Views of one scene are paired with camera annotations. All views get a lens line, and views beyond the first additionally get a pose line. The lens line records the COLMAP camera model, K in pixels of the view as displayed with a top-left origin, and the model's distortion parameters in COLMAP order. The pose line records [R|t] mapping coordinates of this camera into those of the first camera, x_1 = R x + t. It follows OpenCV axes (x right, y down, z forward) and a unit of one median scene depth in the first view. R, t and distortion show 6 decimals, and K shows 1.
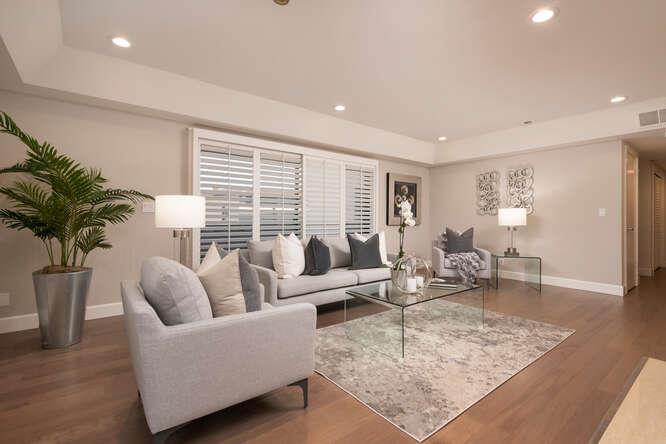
lens RADIAL K [[294.9, 0, 333.8], [0, 294.9, 213.0], [0, 0, 1]] dist [0.000427, 0.000050]
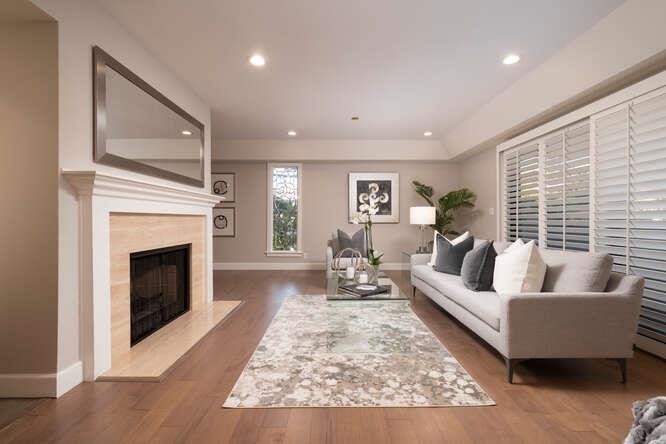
lens RADIAL K [[276.2, 0, 333.0], [0, 276.2, 222.0], [0, 0, 1]] dist [-0.000137, 0.000016]
pose [[-0.629315, 0.010305, -0.777082, 1.031356], [0.003195, 0.999938, 0.010673, 0.021887], [0.777143, 0.004234, -0.629309, 1.439724]]
